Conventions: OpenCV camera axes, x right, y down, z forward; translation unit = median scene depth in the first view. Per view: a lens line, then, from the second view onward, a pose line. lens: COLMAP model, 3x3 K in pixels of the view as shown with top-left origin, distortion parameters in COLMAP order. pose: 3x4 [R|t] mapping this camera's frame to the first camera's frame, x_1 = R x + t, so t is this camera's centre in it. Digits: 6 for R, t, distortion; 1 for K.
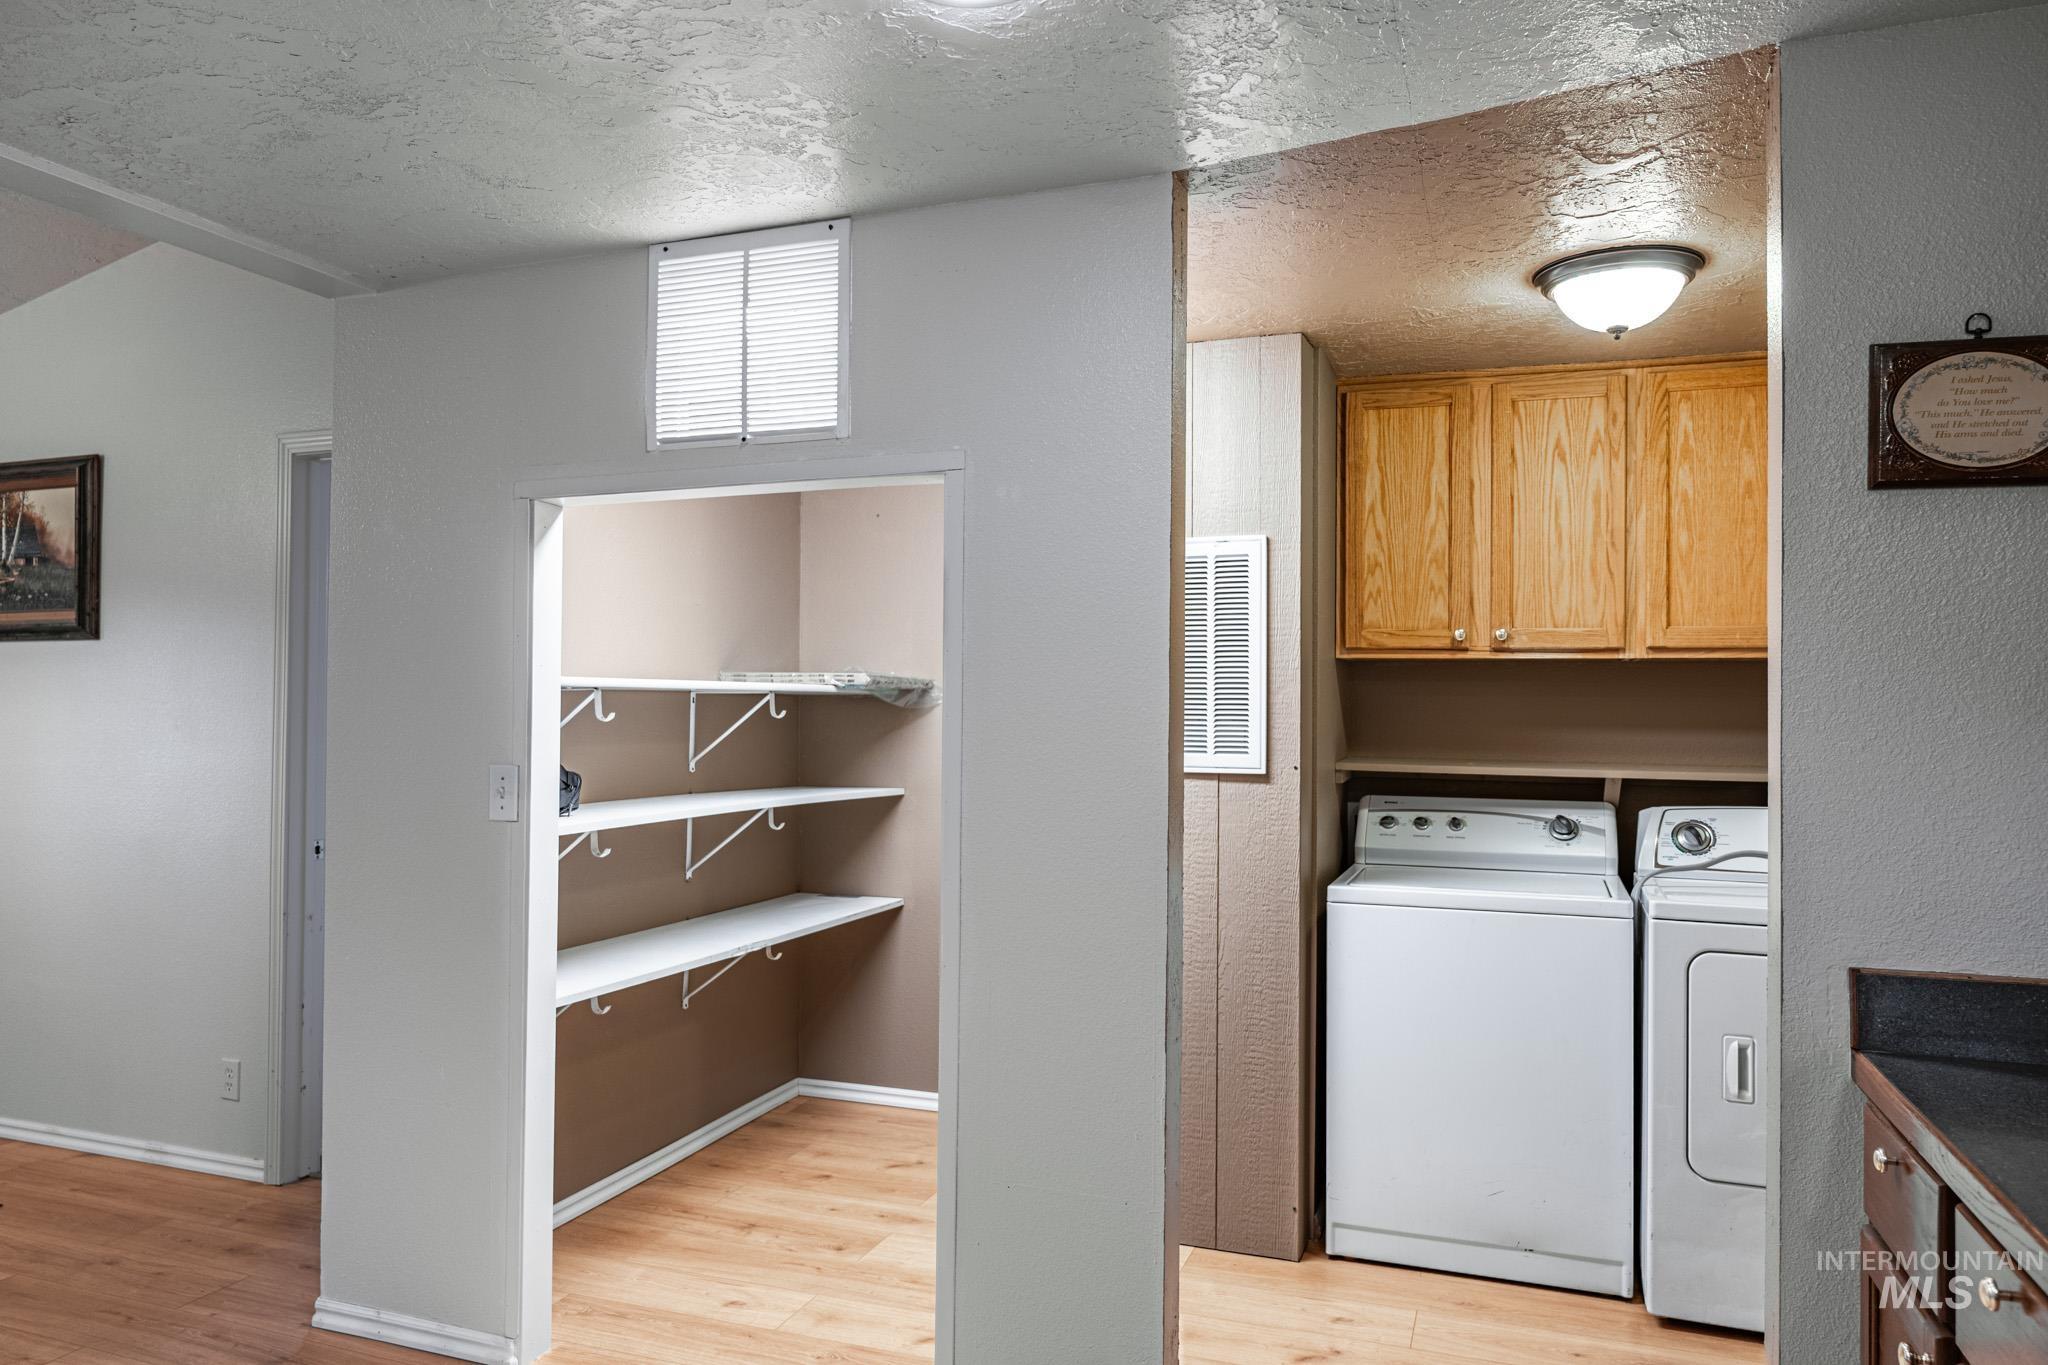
lens RADIAL K [[1372.7, 0, 1026.4], [0, 1372.7, 681.6], [0, 0, 1]] dist [-0.003895, -0.006485]
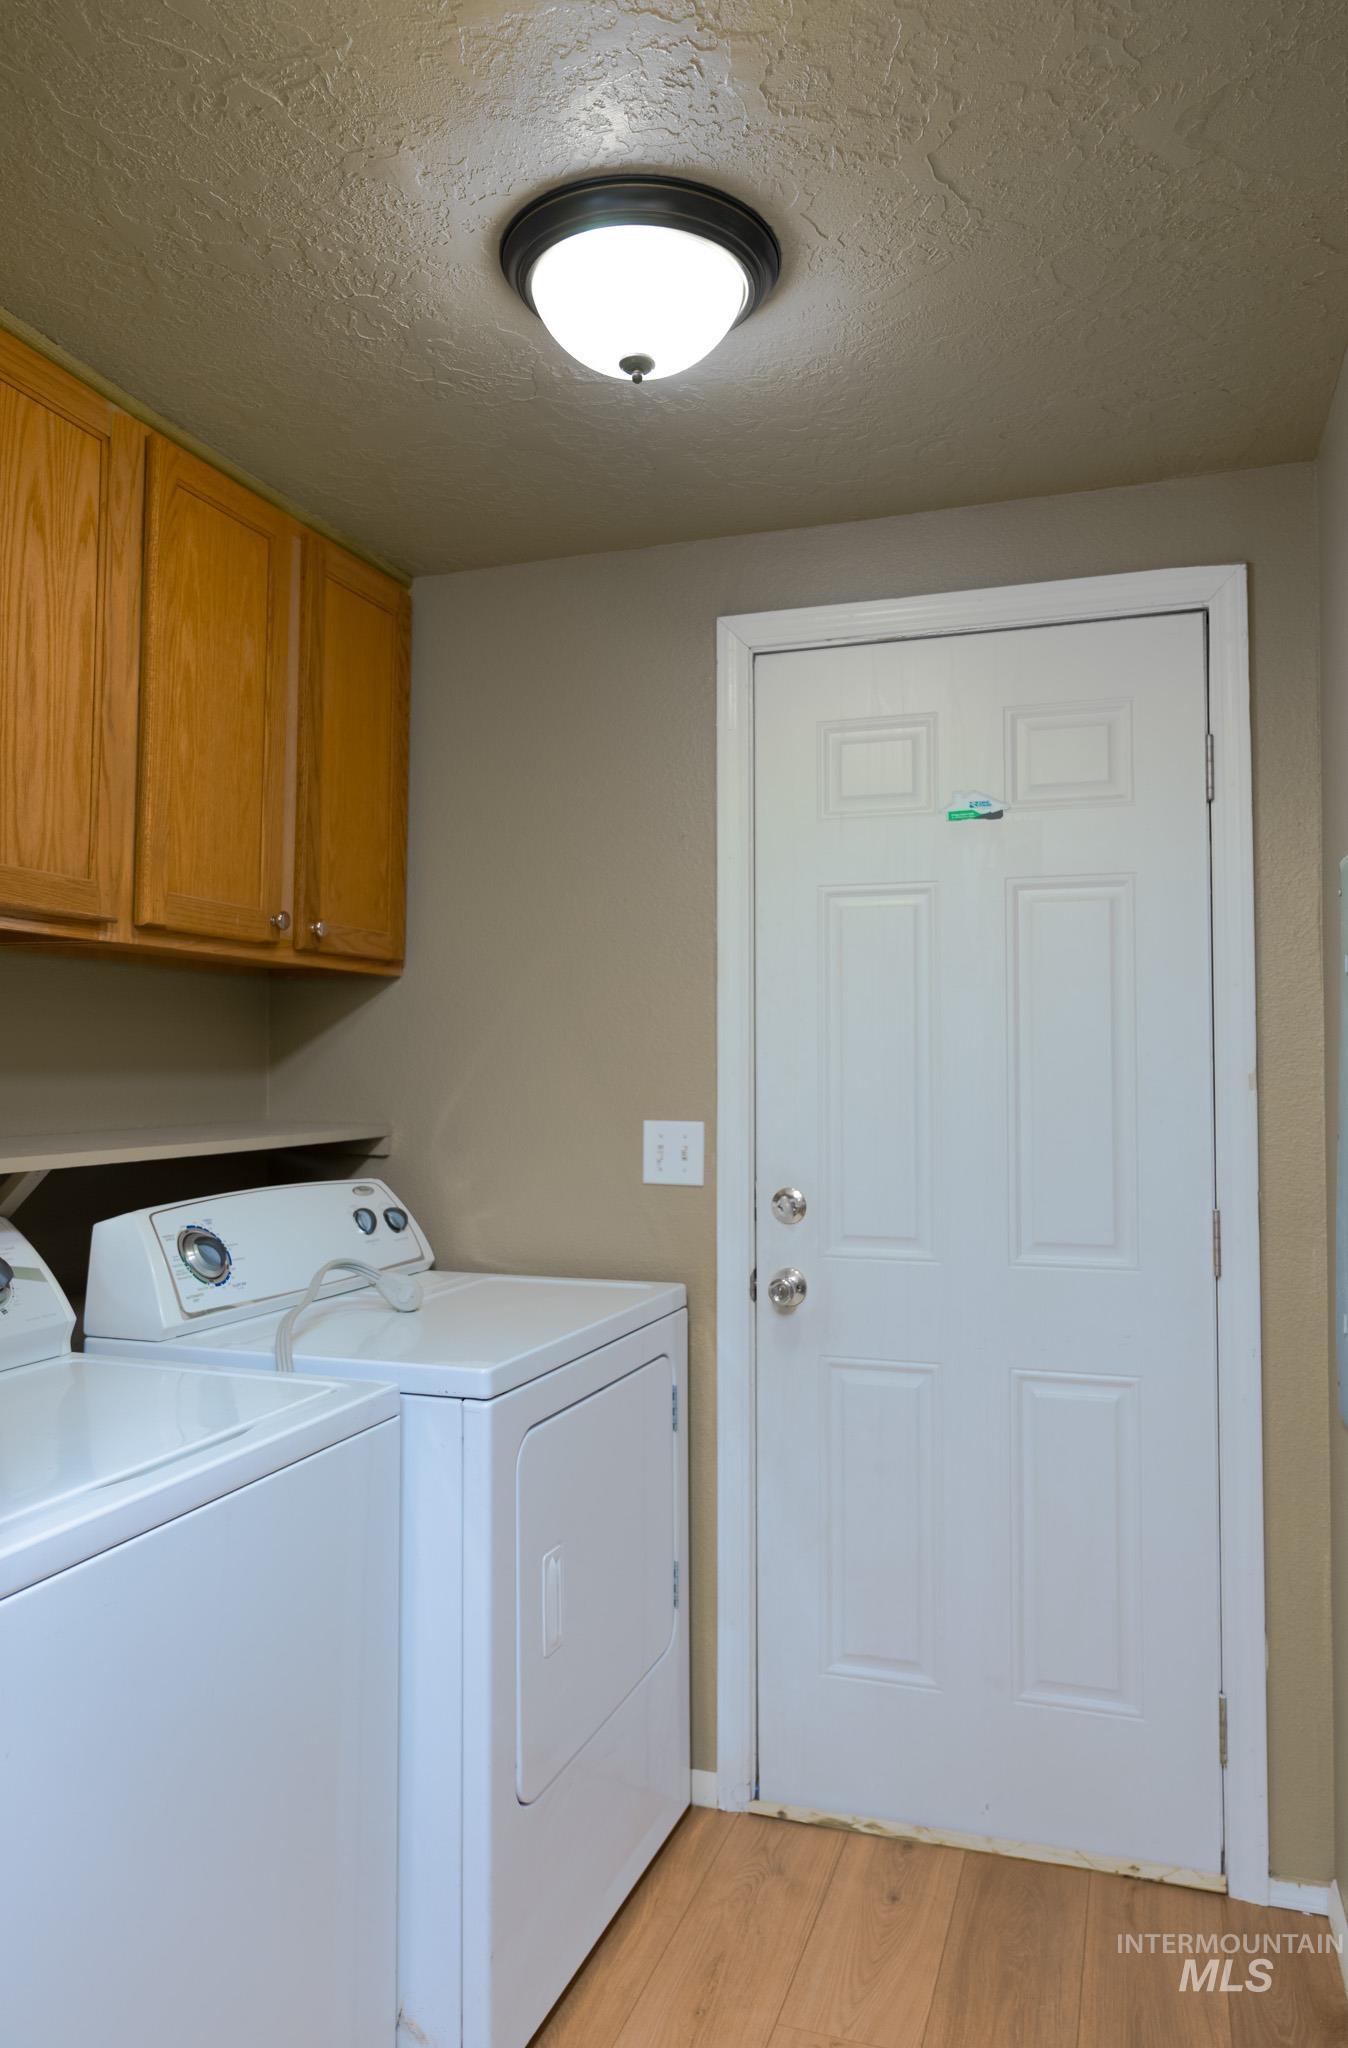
lens RADIAL K [[1369.4, 0, 674.0], [0, 1369.4, 1024.0], [0, 0, 1]] dist [-0.014822, -0.000315]
pose [[-0.020118, 0.021338, 0.999570, -0.100394], [-0.016896, 0.999622, -0.021679, 0.023194], [-0.999655, -0.017325, -0.019750, 0.783074]]
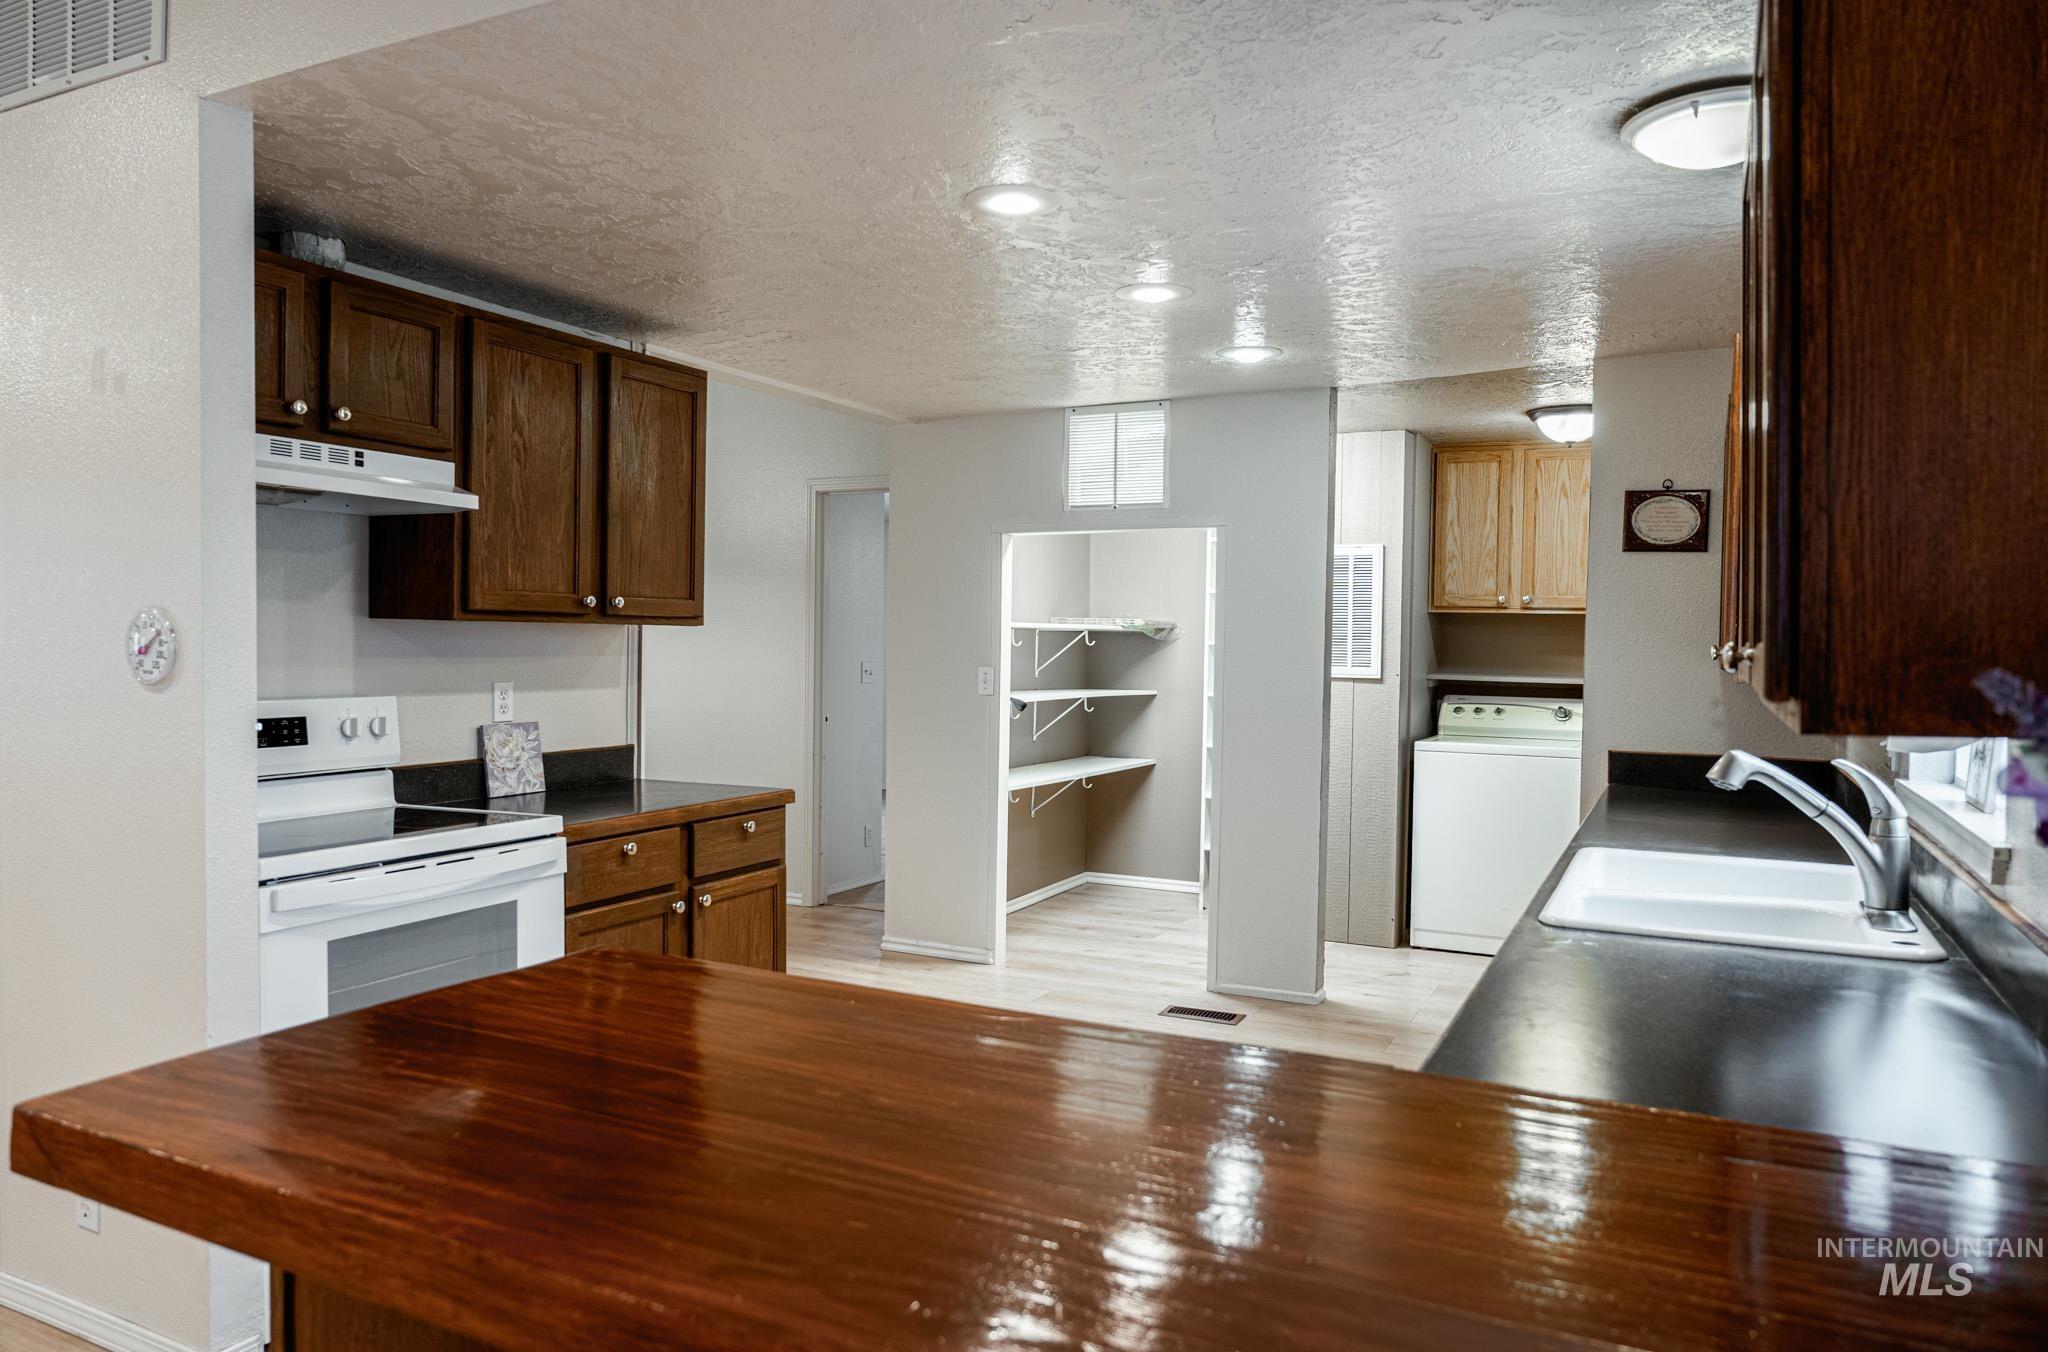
lens RADIAL K [[1369.4, 0, 1009.4], [0, 1369.4, 676.6], [0, 0, 1]] dist [-0.014822, -0.000315]
pose [[0.991904, 0.011448, -0.126474, -0.073776], [-0.005802, 0.998974, 0.044924, -0.011182], [0.126859, -0.043826, 0.990952, -0.768204]]
